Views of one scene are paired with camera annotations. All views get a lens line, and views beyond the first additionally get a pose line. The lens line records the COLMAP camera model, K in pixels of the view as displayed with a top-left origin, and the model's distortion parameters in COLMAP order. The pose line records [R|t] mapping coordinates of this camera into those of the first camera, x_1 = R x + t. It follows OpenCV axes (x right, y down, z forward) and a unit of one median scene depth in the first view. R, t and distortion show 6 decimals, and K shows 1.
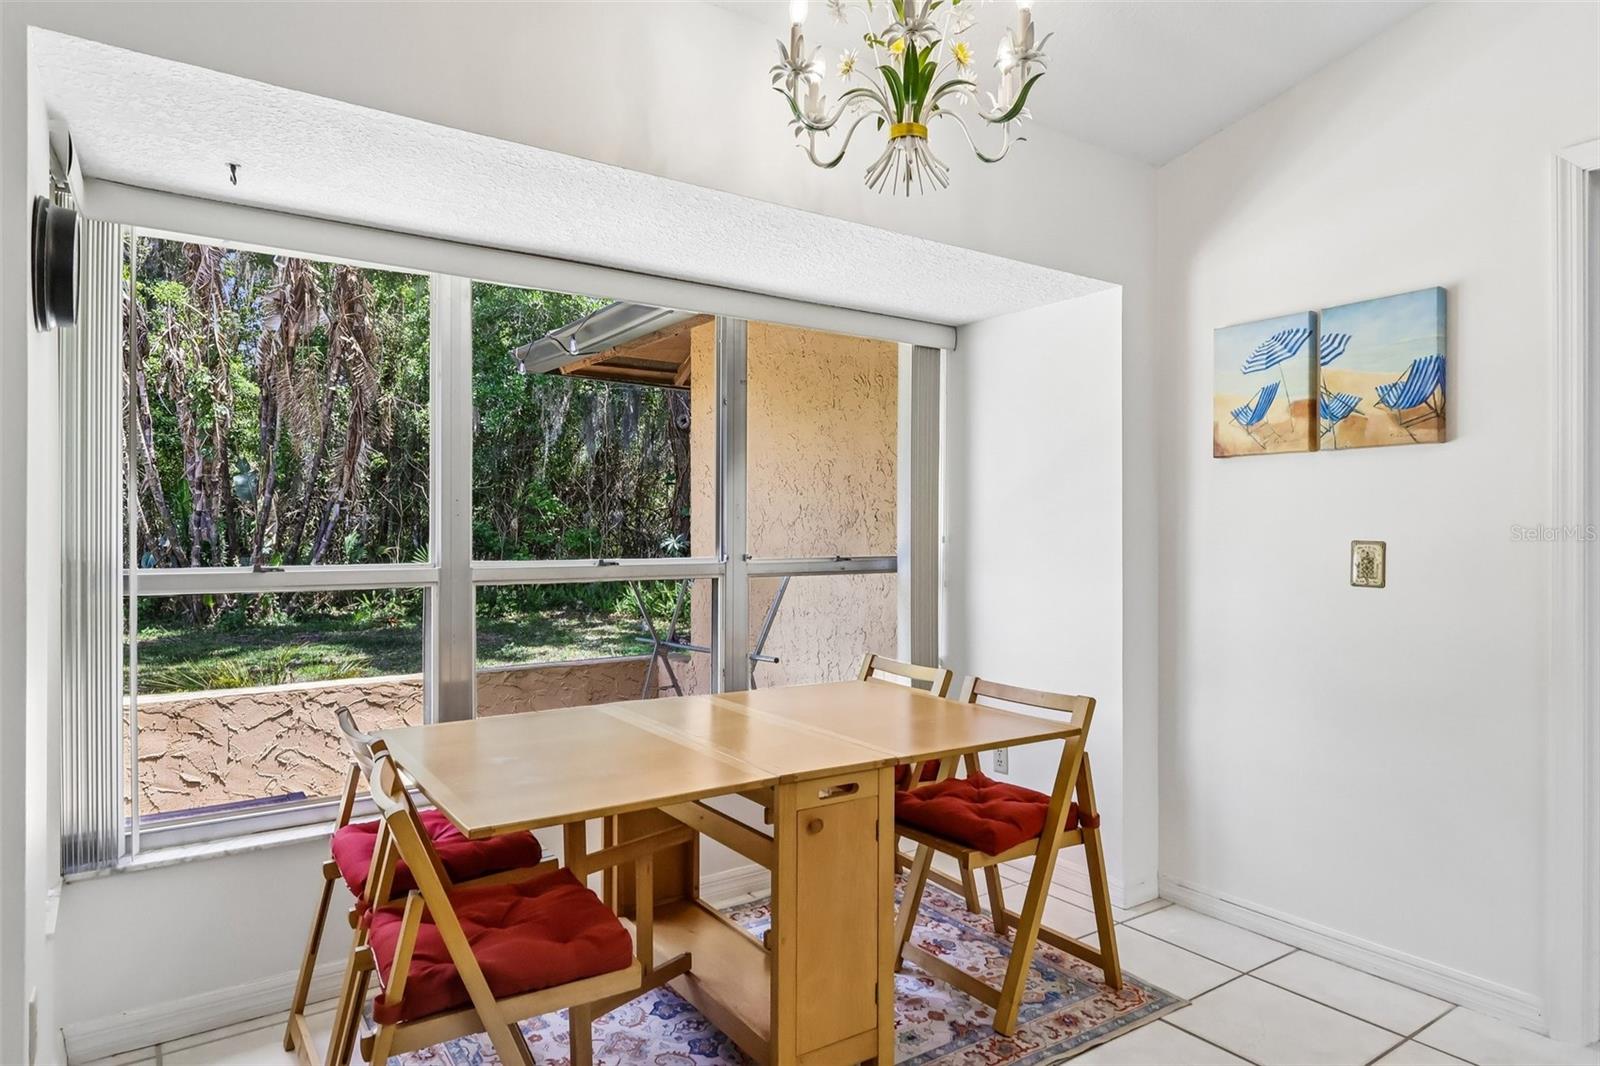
lens RADIAL K [[954.3, 0, 800.0], [0, 954.3, 533.0], [0, 0, 1]] dist [0.006422, 0.000870]
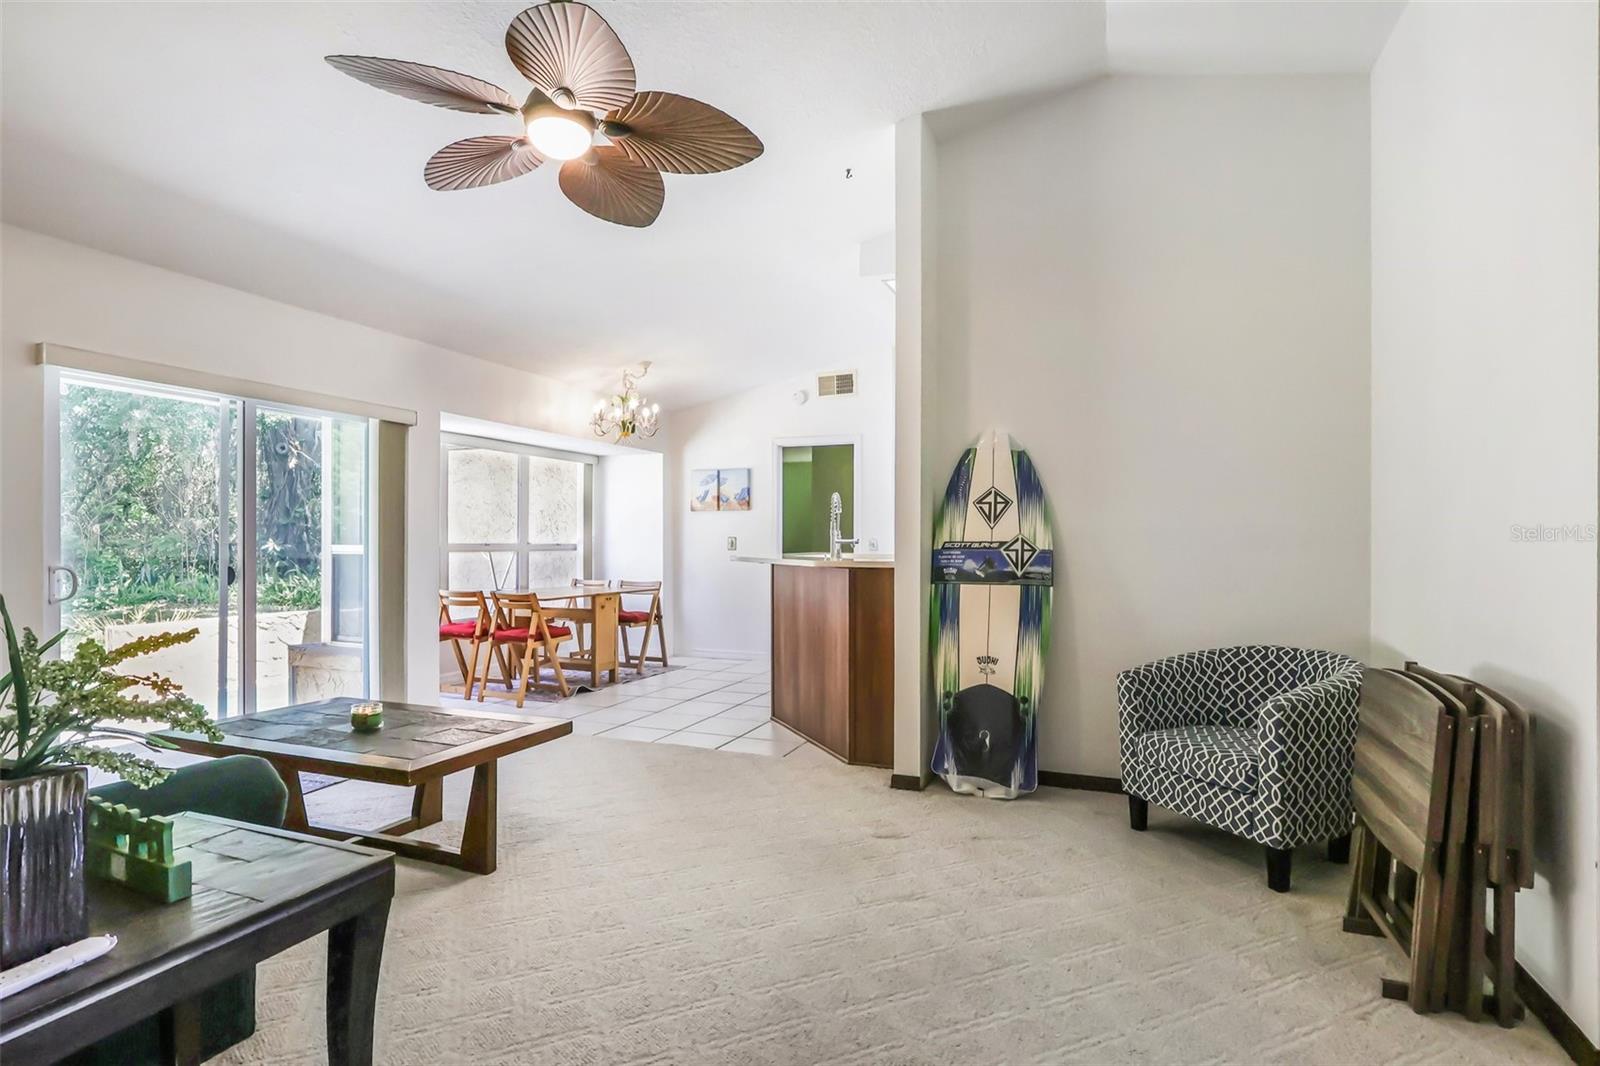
lens RADIAL K [[782.9, 0, 808.0], [0, 782.9, 541.4], [0, 0, 1]] dist [0.001226, 0.000571]
pose [[0.829954, 0.000106, 0.557831, -0.762931], [-0.001024, 0.999999, 0.001334, 0.019828], [-0.557830, -0.001679, 0.829953, -1.510694]]
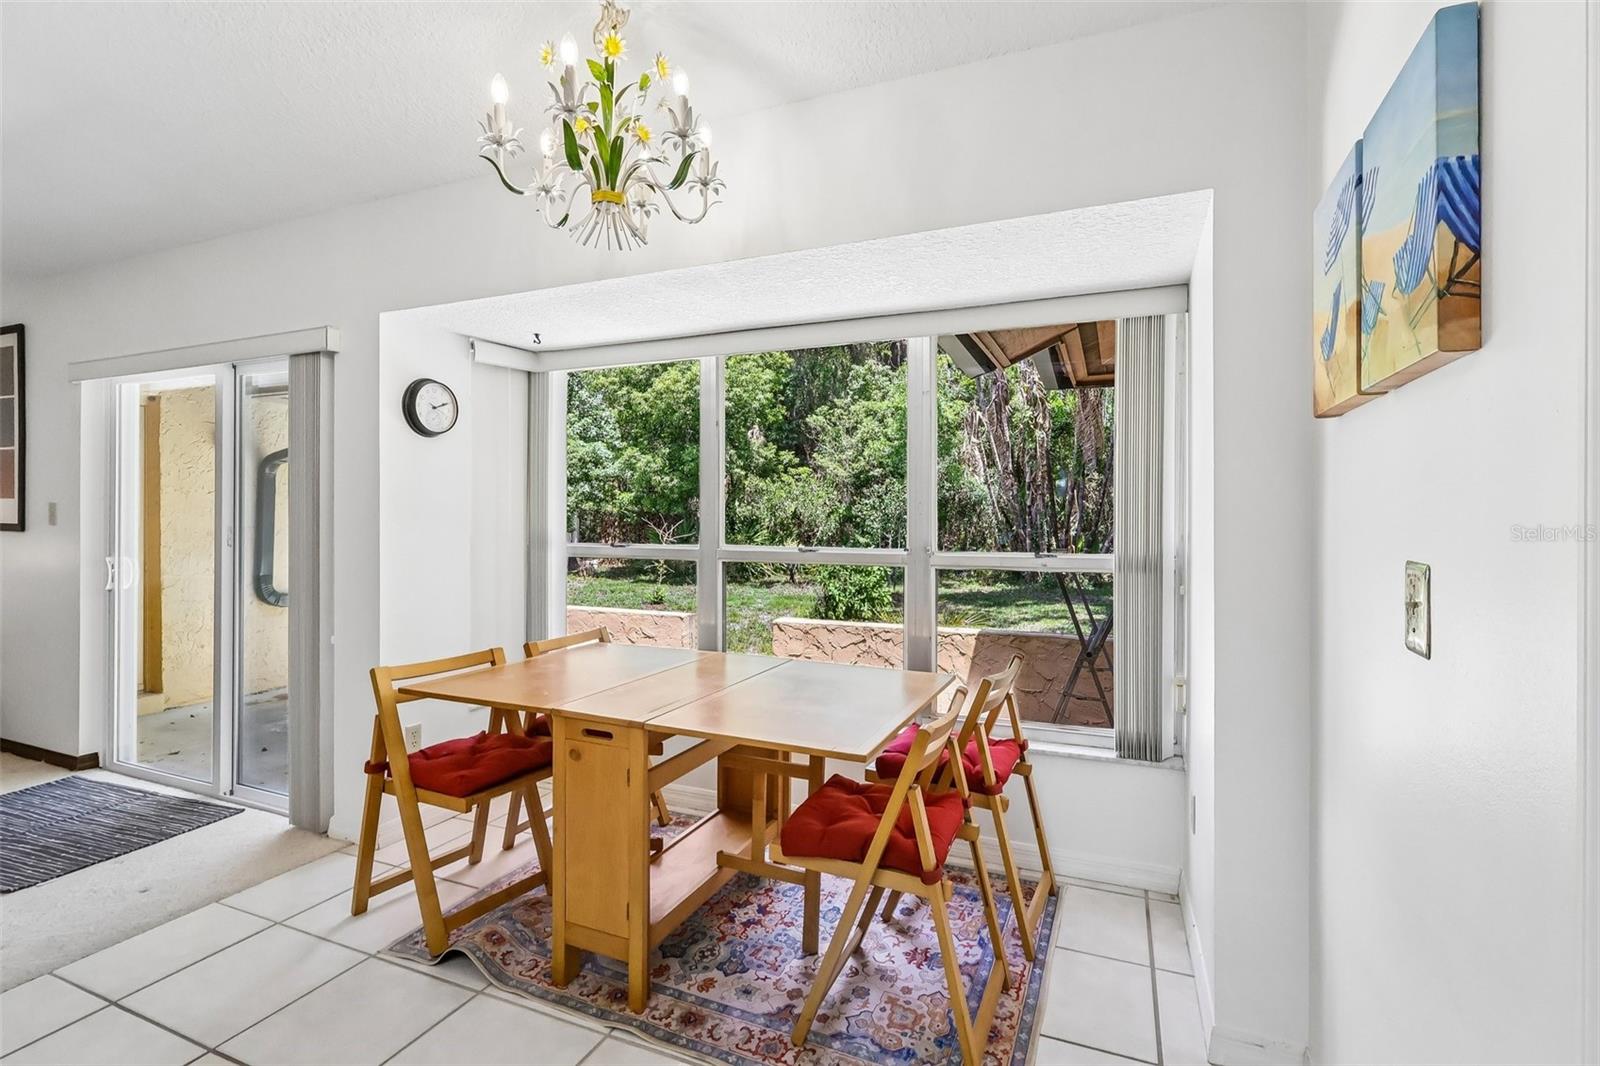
lens RADIAL K [[748.3, 0, 803.7], [0, 748.3, 520.6], [0, 0, 1]] dist [-0.001201, -0.000186]
pose [[0.529572, 0.005355, -0.848248, 0.730184], [-0.003868, 0.999985, 0.003899, -0.013792], [0.848256, 0.001216, 0.529585, 0.500314]]
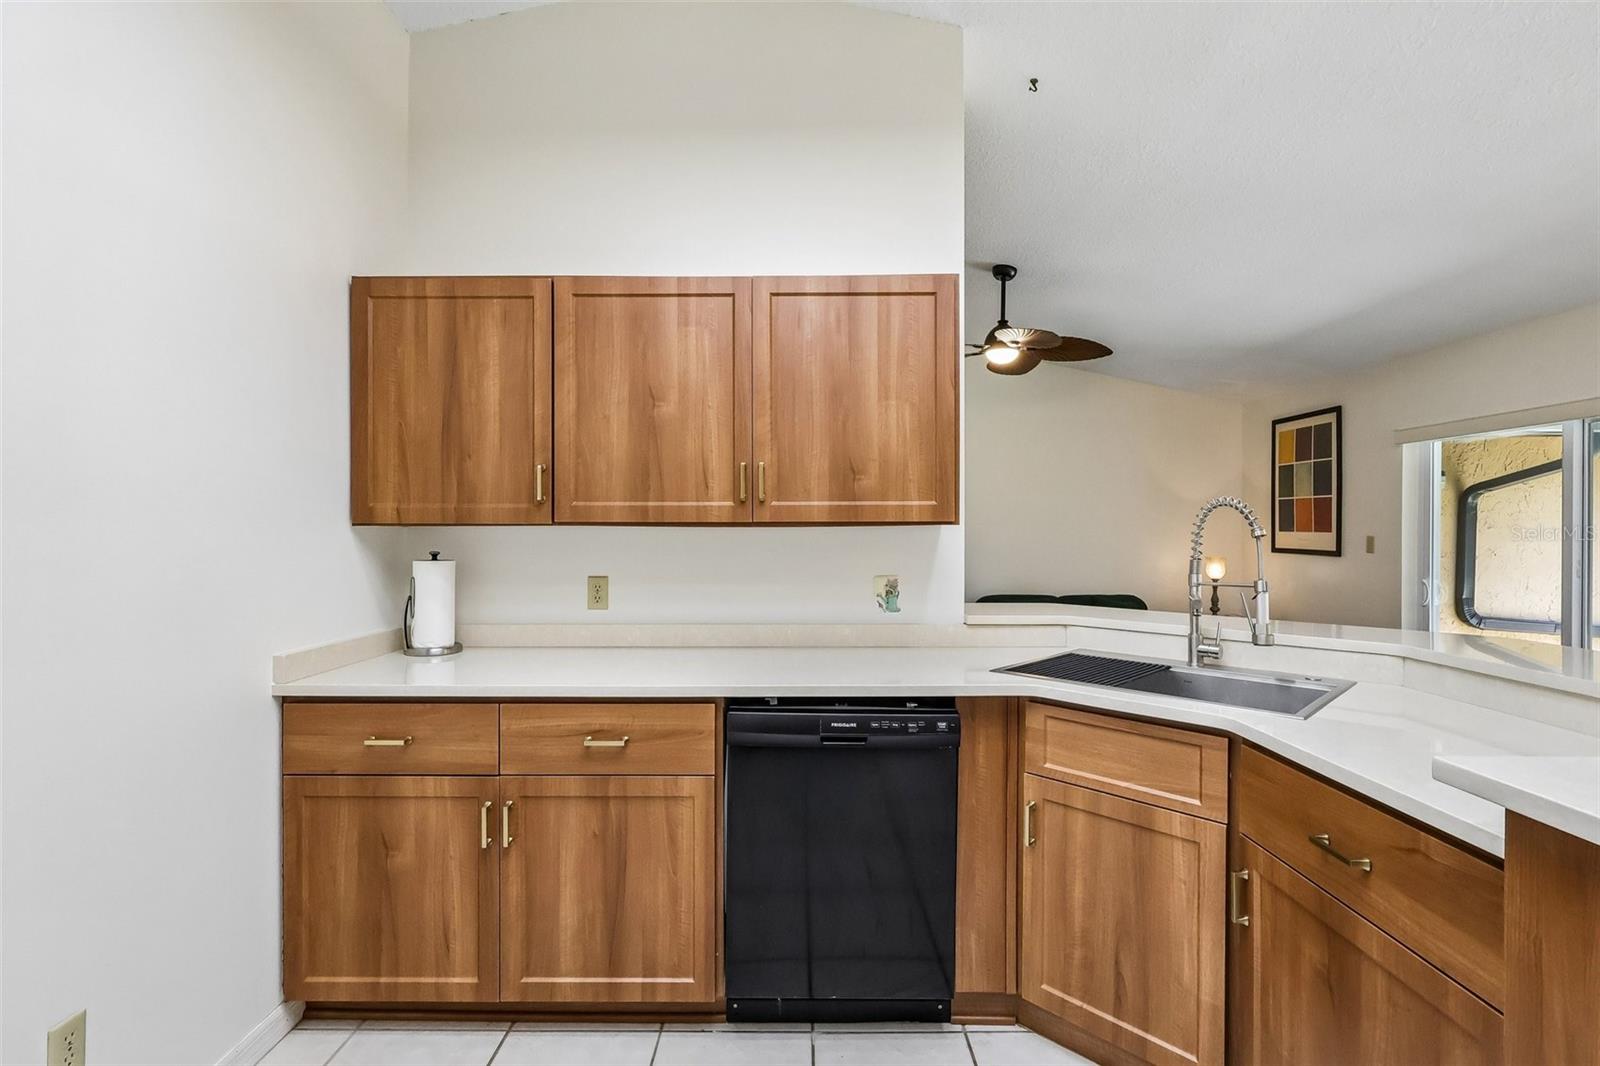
lens RADIAL K [[743.1, 0, 771.0], [0, 743.1, 532.8], [0, 0, 1]] dist [-0.002359, -0.000361]
pose [[-0.580112, 0.004198, -0.814526, 1.161272], [-0.000964, 0.999982, 0.005841, -0.053007], [0.814536, 0.004174, -0.580098, -0.077428]]
